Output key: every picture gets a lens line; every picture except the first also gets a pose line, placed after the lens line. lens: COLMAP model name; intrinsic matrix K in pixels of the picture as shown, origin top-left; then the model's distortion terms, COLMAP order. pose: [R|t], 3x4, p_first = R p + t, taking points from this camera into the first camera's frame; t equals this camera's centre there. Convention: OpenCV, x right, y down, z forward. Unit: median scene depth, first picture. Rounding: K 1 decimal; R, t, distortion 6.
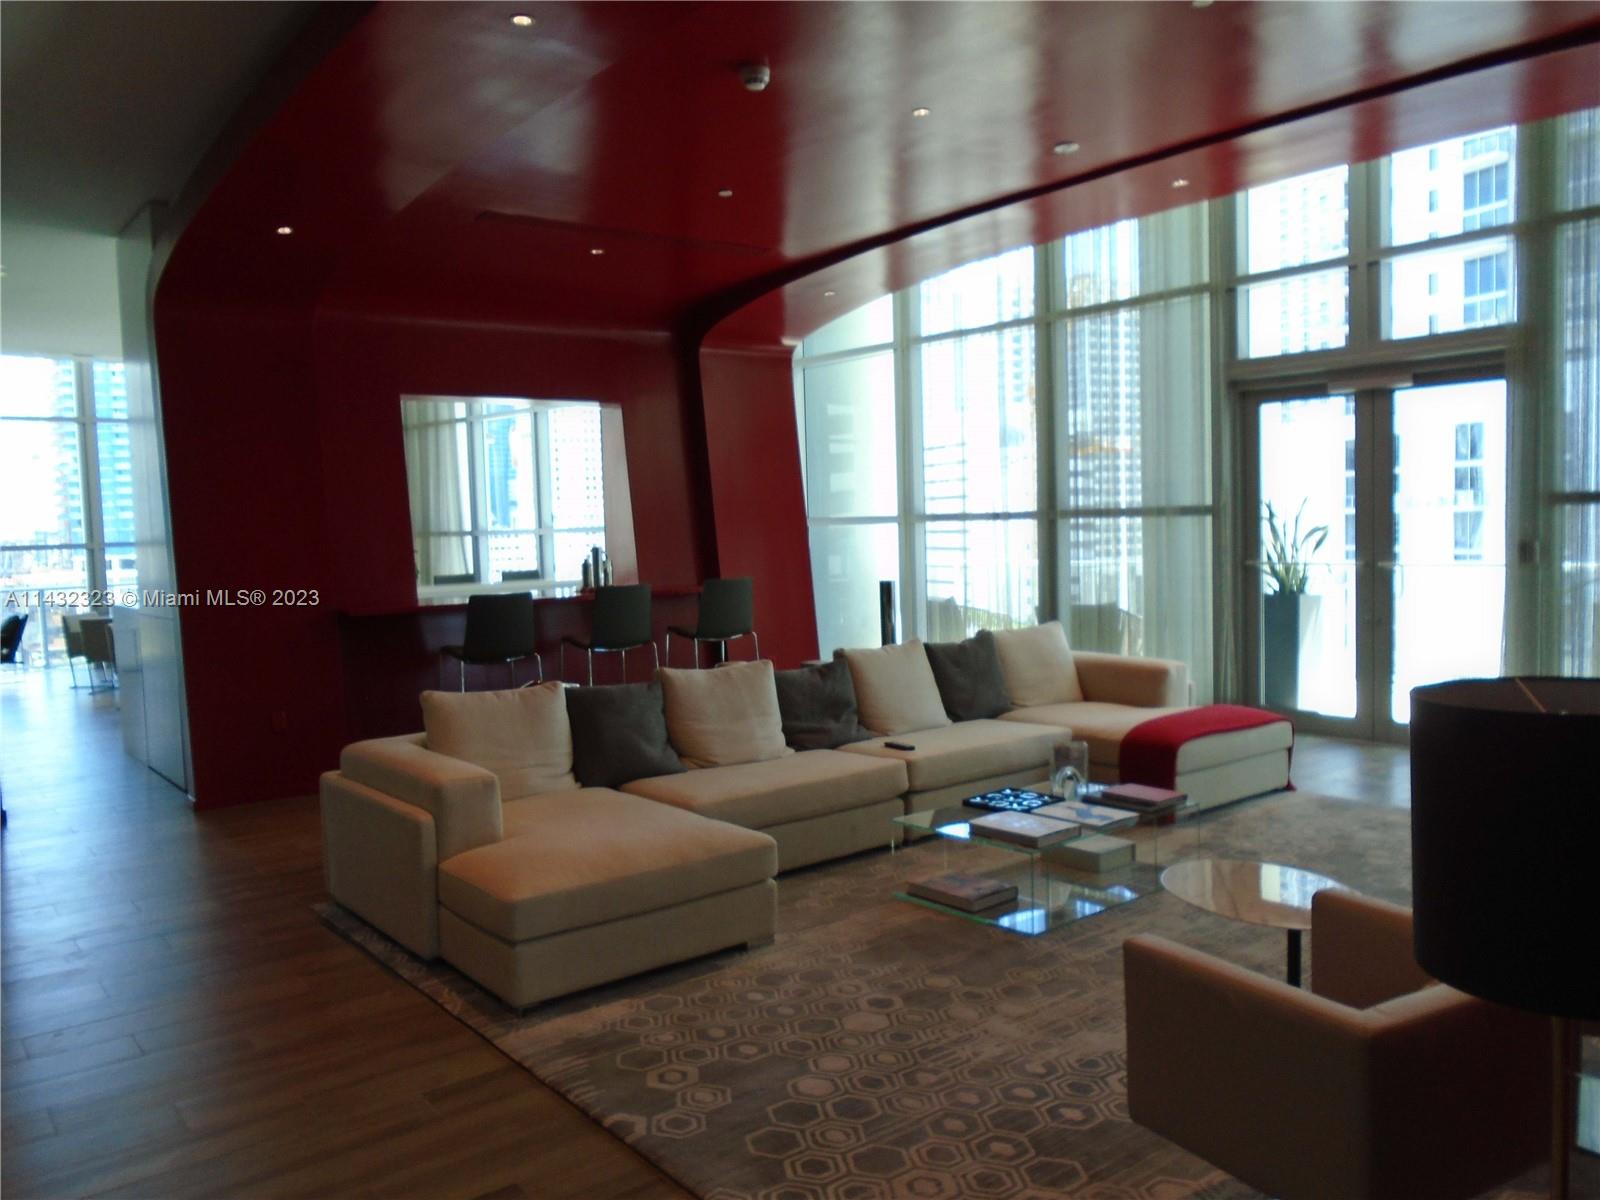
lens RADIAL K [[1226.4, 0, 791.1], [0, 1226.4, 601.5], [0, 0, 1]] dist [0.012838, -0.001887]
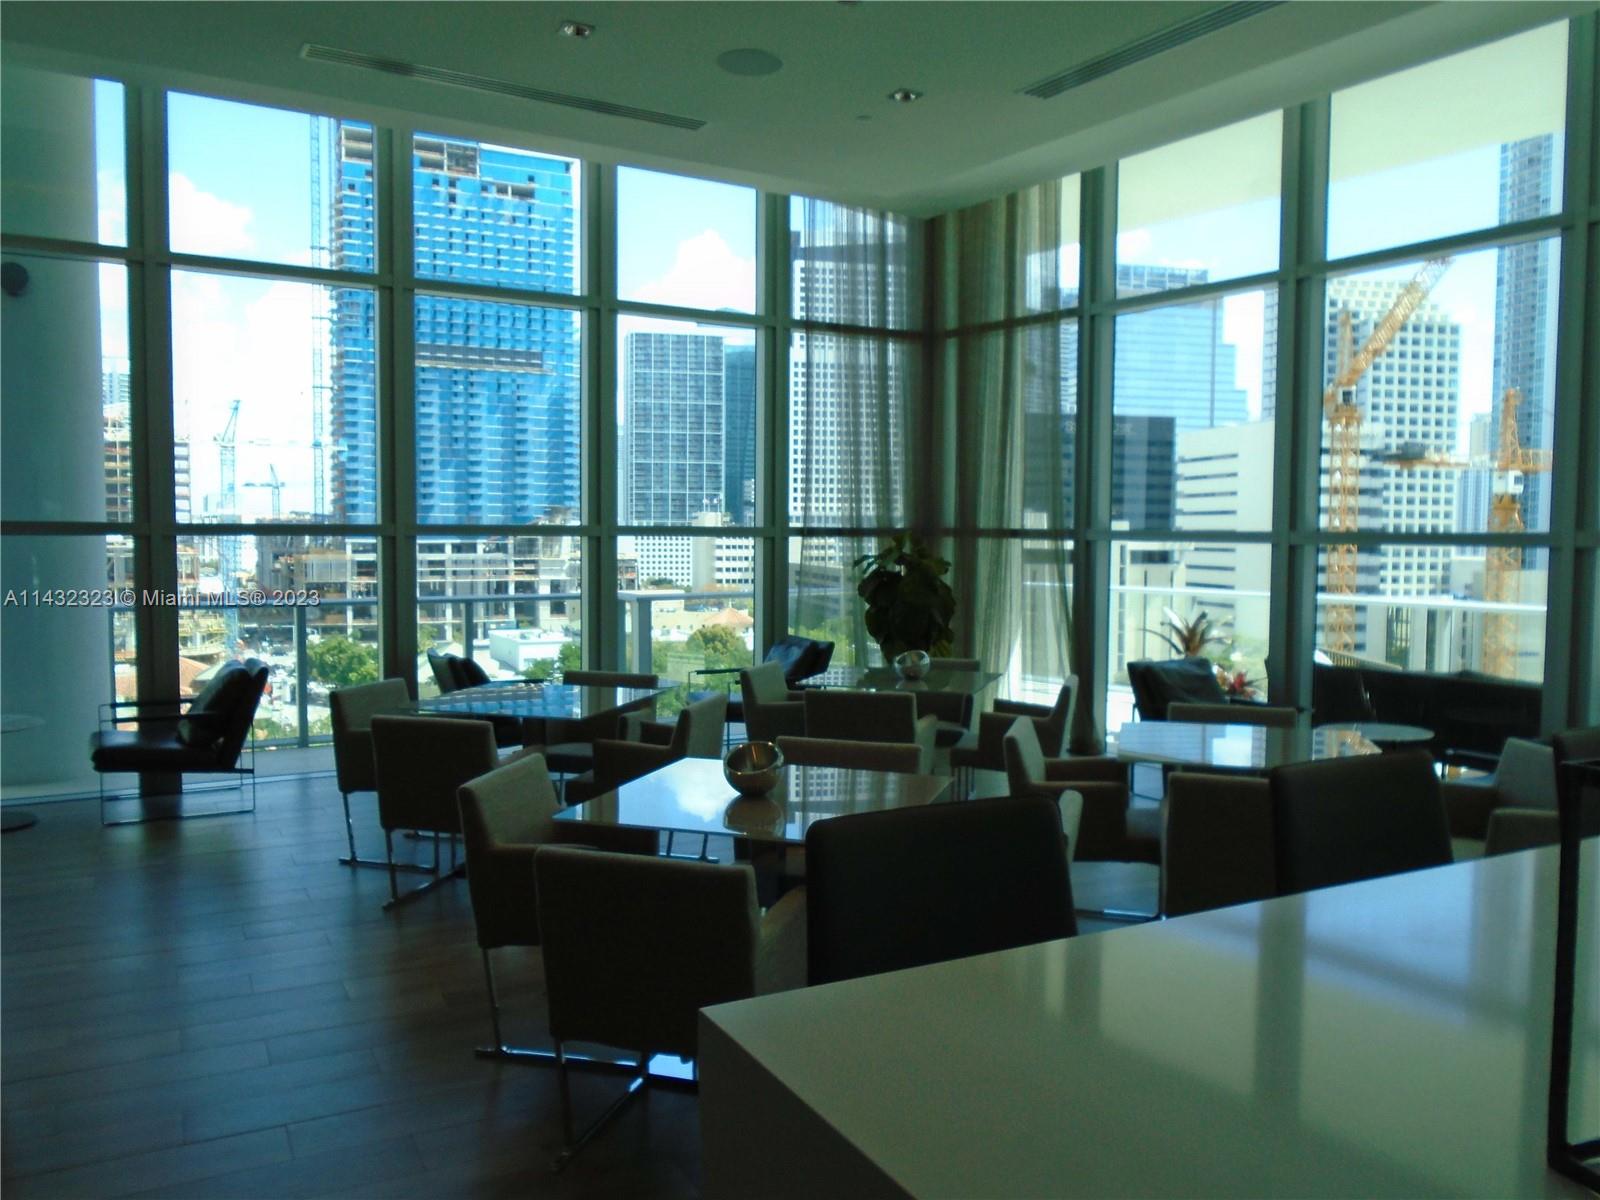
lens RADIAL K [[1226.4, 0, 791.1], [0, 1226.4, 601.5], [0, 0, 1]] dist [0.012838, -0.001887]
pose [[0.983309, 0.049695, -0.175024, -0.277247], [-0.050568, 0.998720, -0.000528, -0.021571], [0.174774, 0.009370, 0.984564, 0.464693]]
